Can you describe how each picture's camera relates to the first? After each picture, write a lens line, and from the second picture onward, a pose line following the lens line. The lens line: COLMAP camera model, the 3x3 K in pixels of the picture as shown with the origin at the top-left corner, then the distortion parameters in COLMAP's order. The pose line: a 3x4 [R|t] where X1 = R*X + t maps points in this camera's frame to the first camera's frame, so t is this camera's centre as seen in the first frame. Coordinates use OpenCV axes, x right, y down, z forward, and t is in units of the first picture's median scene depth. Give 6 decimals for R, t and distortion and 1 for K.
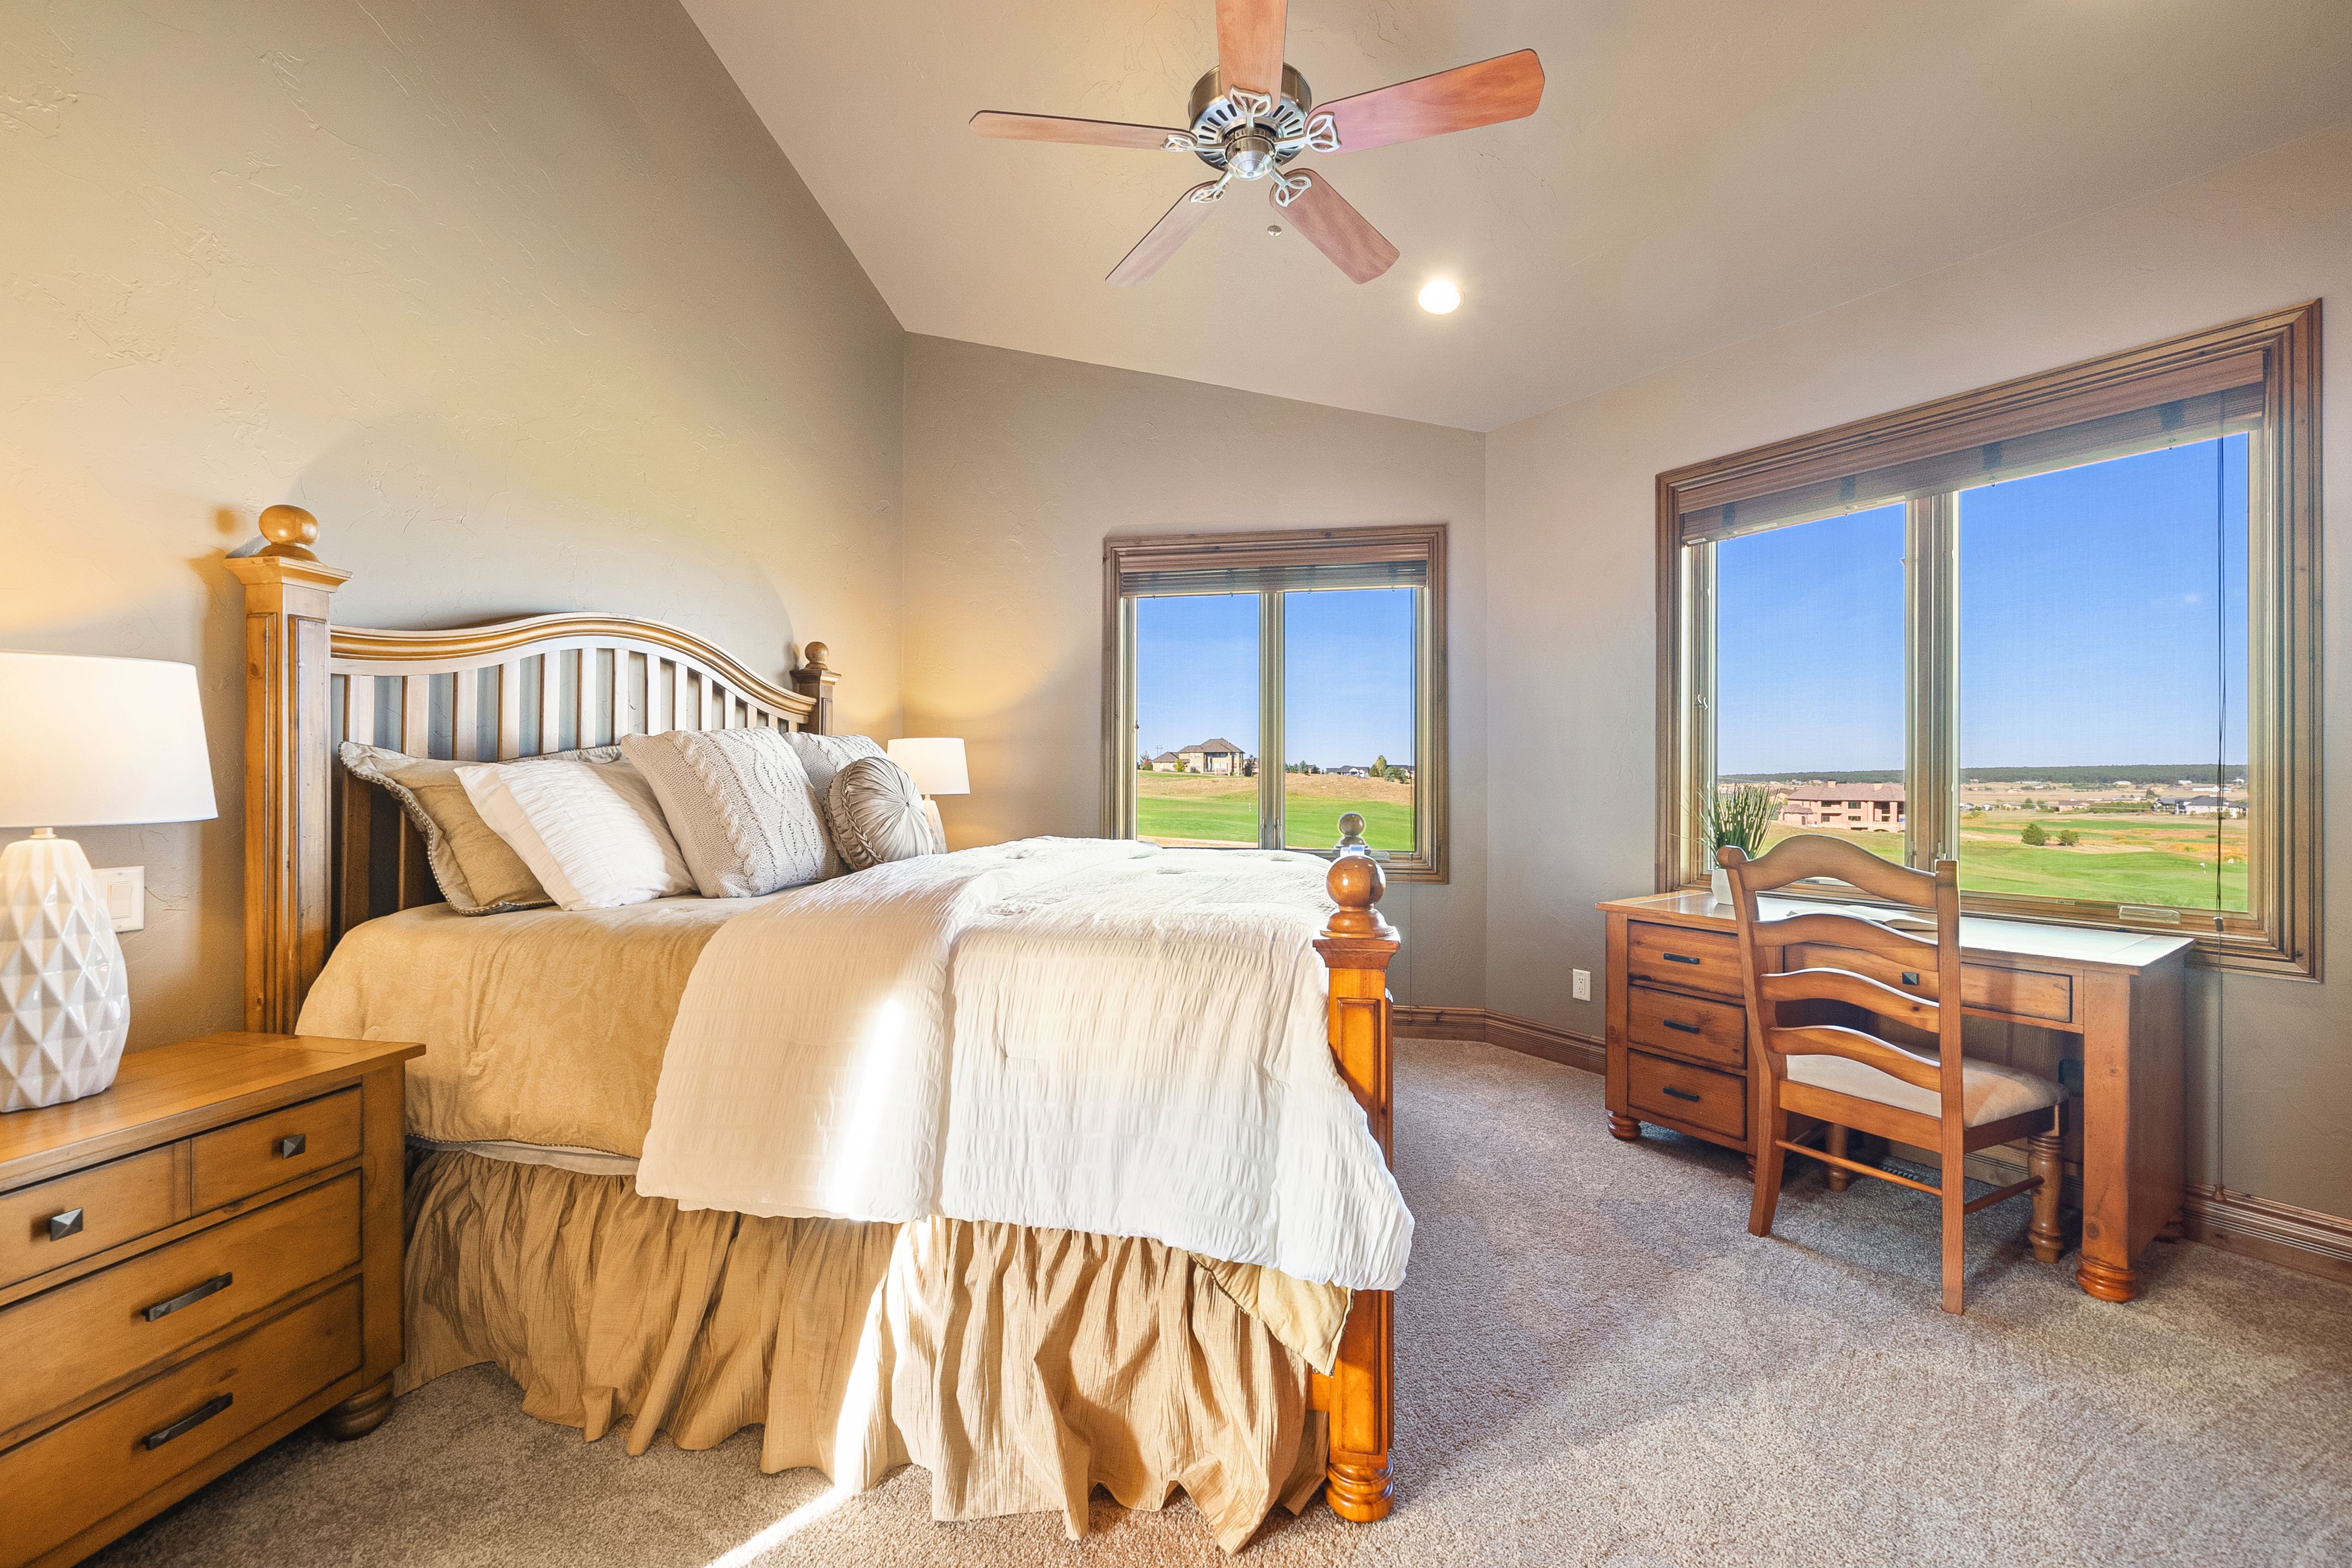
lens RADIAL K [[942.1, 0, 1175.1], [0, 942.1, 779.0], [0, 0, 1]] dist [0.001220, 0.000279]
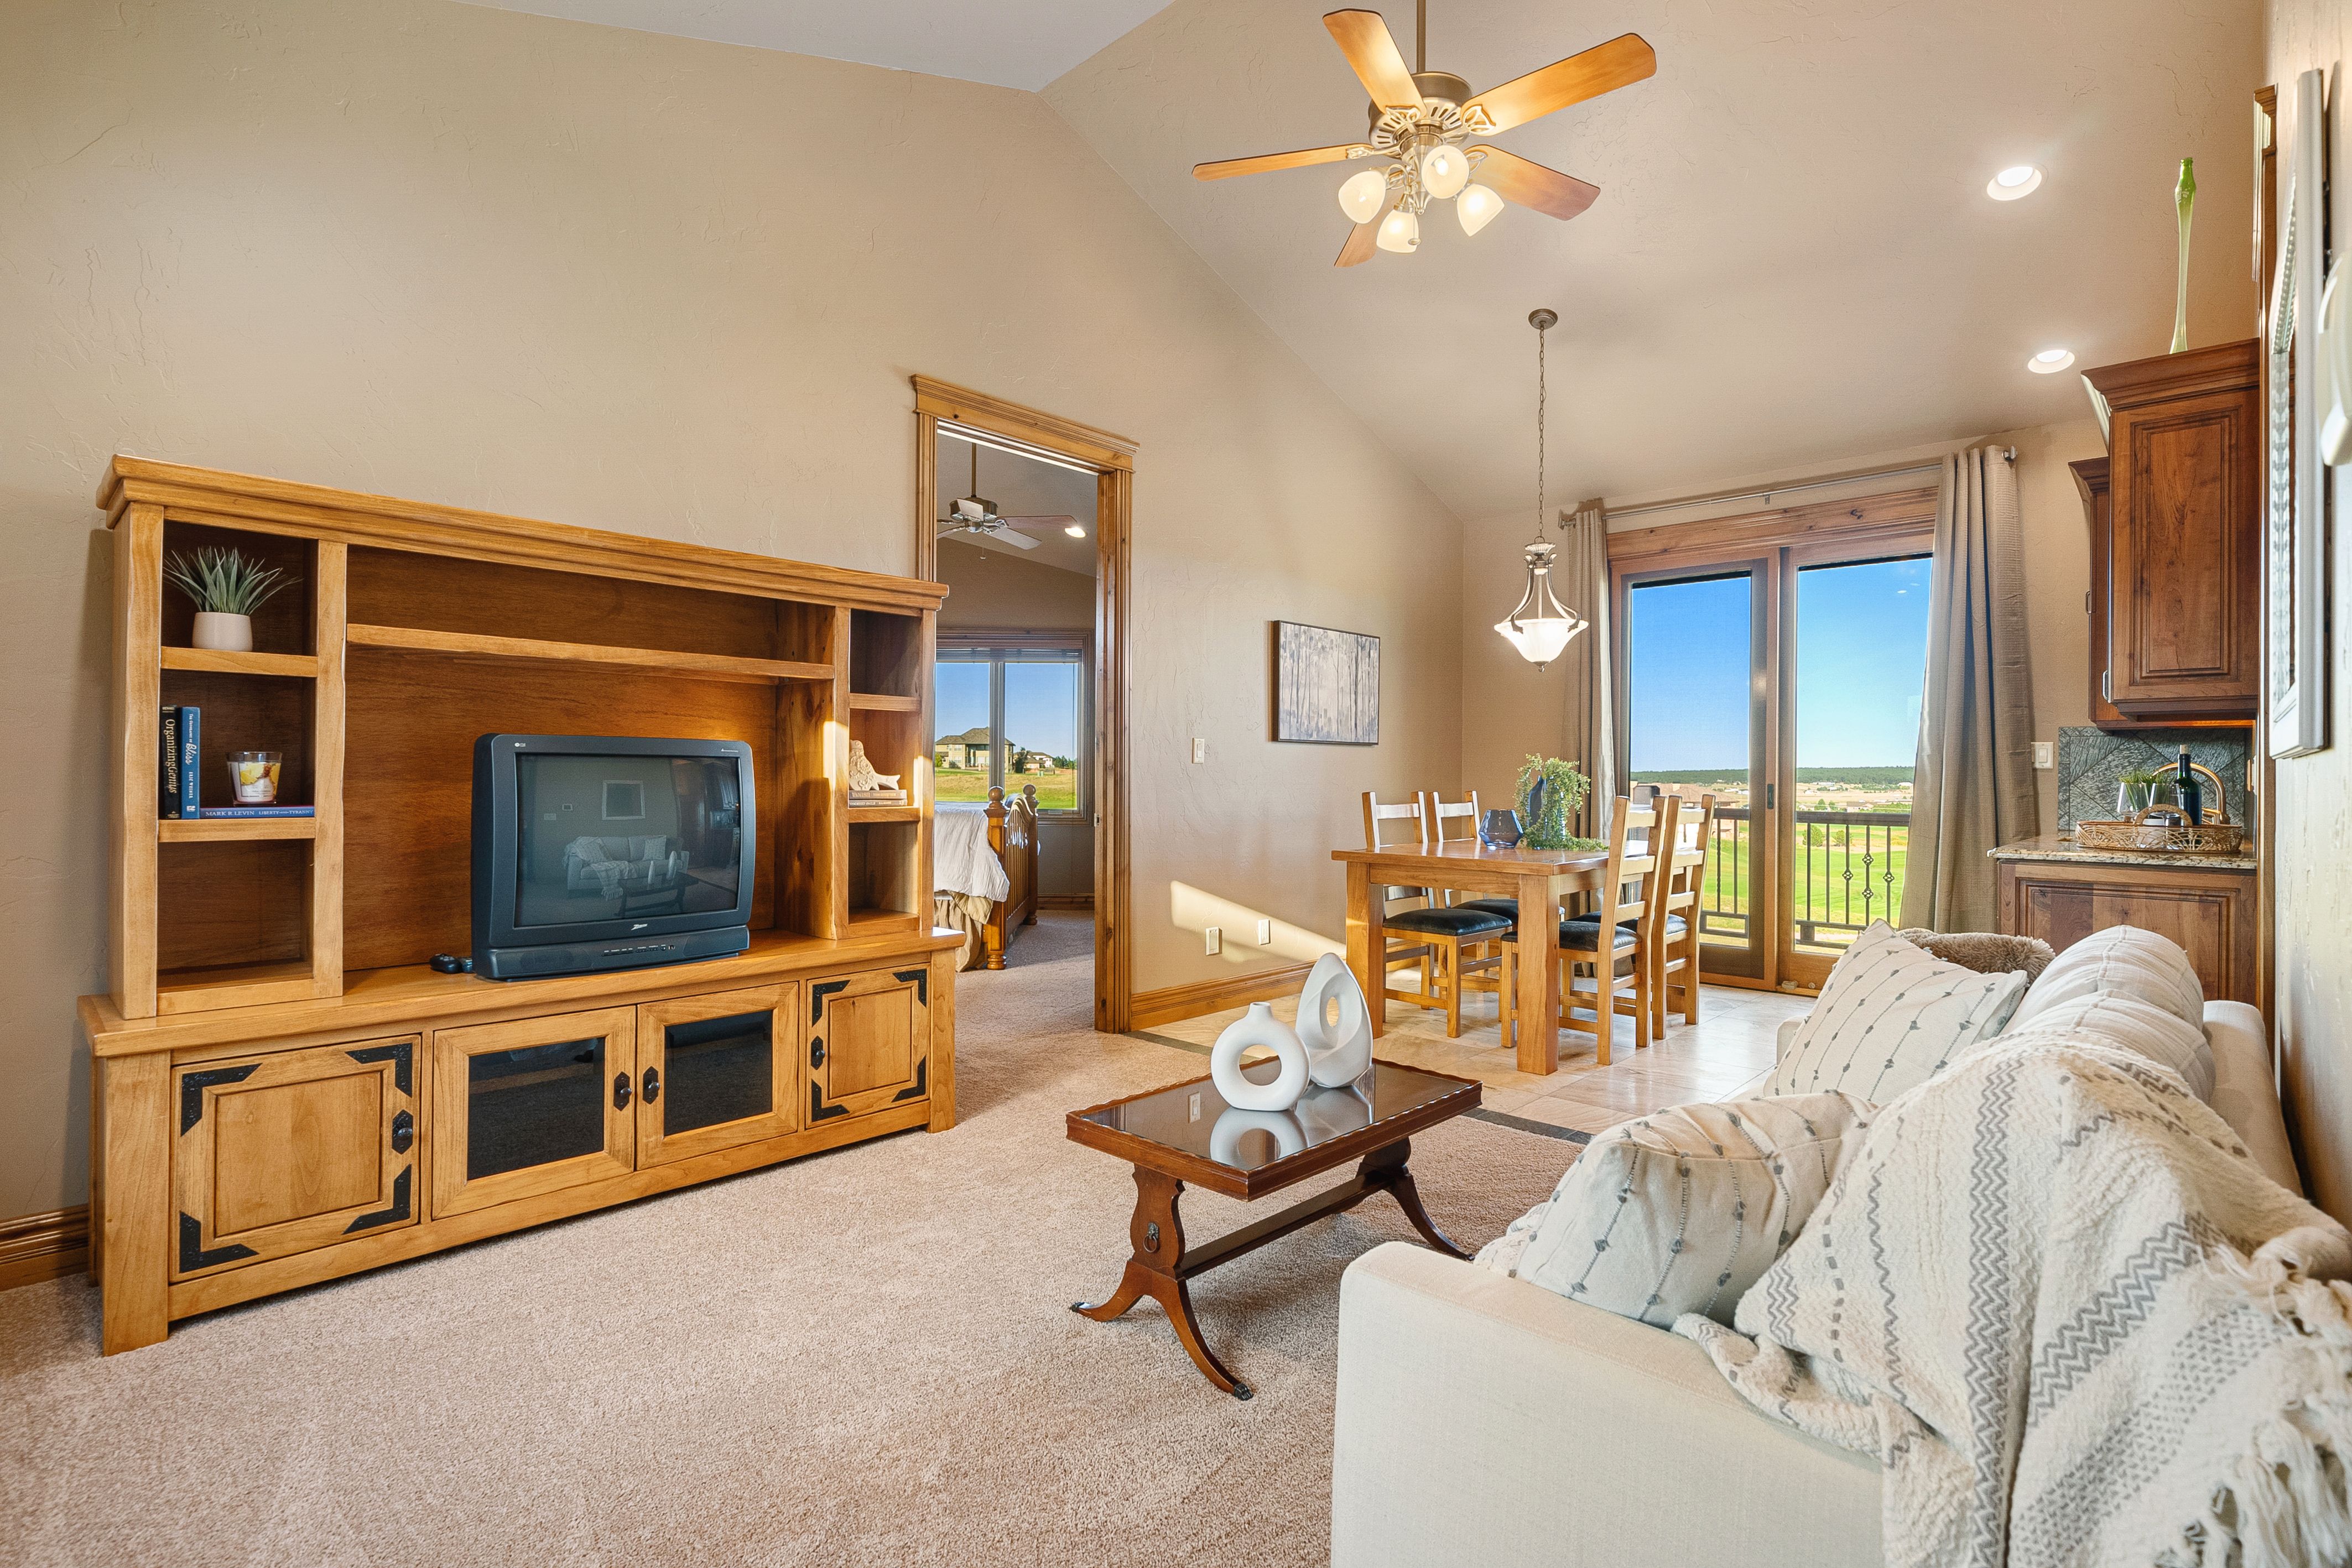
lens RADIAL K [[1115.2, 0, 1169.7], [0, 1115.2, 775.2], [0, 0, 1]] dist [-0.002717, 0.000287]
pose [[0.977701, 0.006562, 0.209897, -0.052403], [-0.006394, 0.999978, -0.001479, 0.042910], [-0.209902, 0.000104, 0.977722, -3.274073]]
